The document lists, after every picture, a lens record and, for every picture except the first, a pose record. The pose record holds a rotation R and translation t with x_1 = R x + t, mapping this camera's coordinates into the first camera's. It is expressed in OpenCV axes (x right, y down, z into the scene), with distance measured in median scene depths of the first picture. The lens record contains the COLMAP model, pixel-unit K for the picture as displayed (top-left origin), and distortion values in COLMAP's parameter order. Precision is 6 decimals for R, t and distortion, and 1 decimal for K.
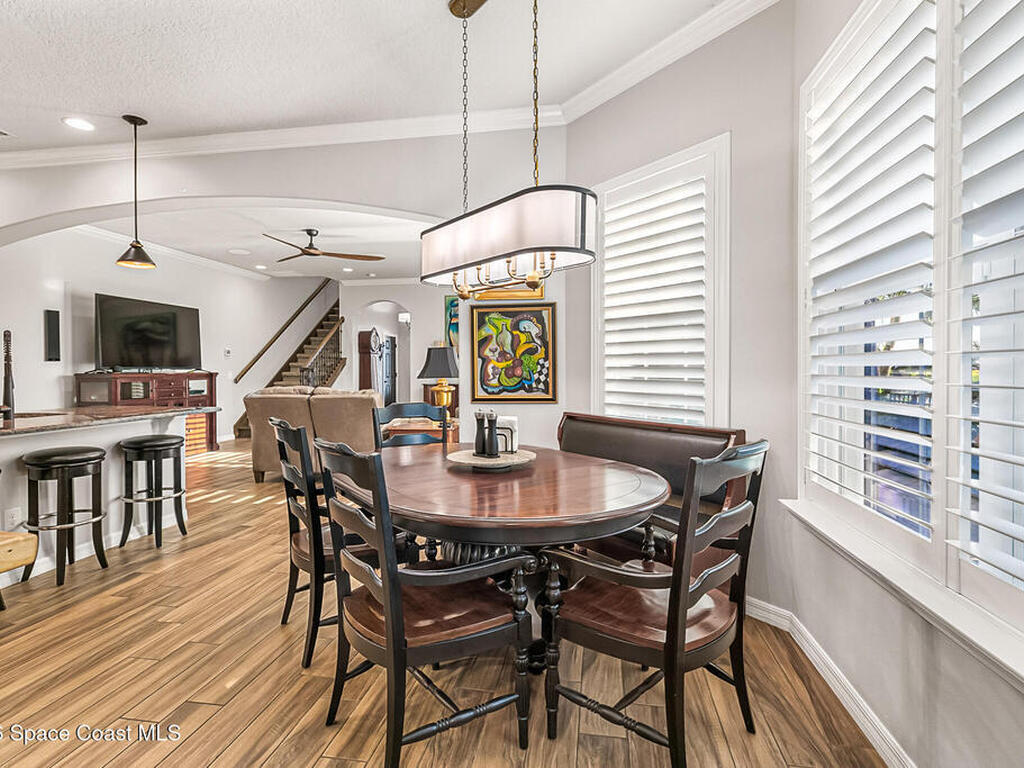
lens RADIAL K [[500.7, 0, 510.8], [0, 500.7, 378.3], [0, 0, 1]] dist [0.000875, -0.000005]
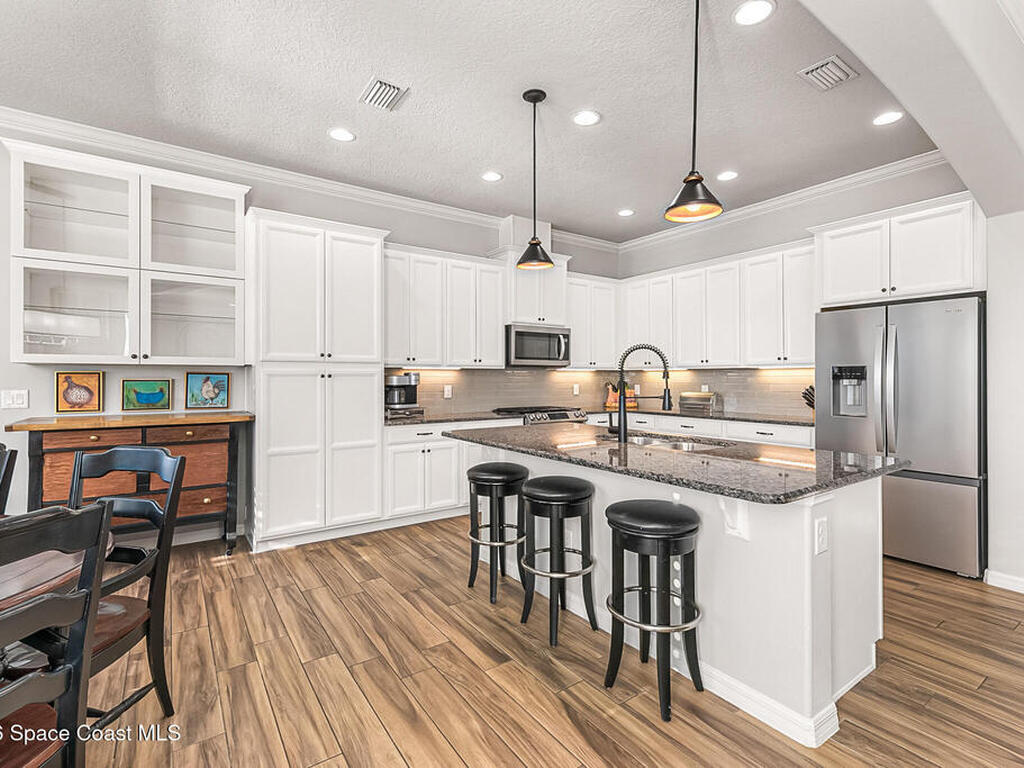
lens RADIAL K [[496.4, 0, 512.5], [0, 496.4, 375.3], [0, 0, 1]] dist [-0.000669, -0.000148]
pose [[-0.721867, -0.001087, -0.692031, -0.082555], [-0.008027, 0.999945, 0.006802, -0.013428], [0.691985, 0.010465, -0.721836, 0.522190]]
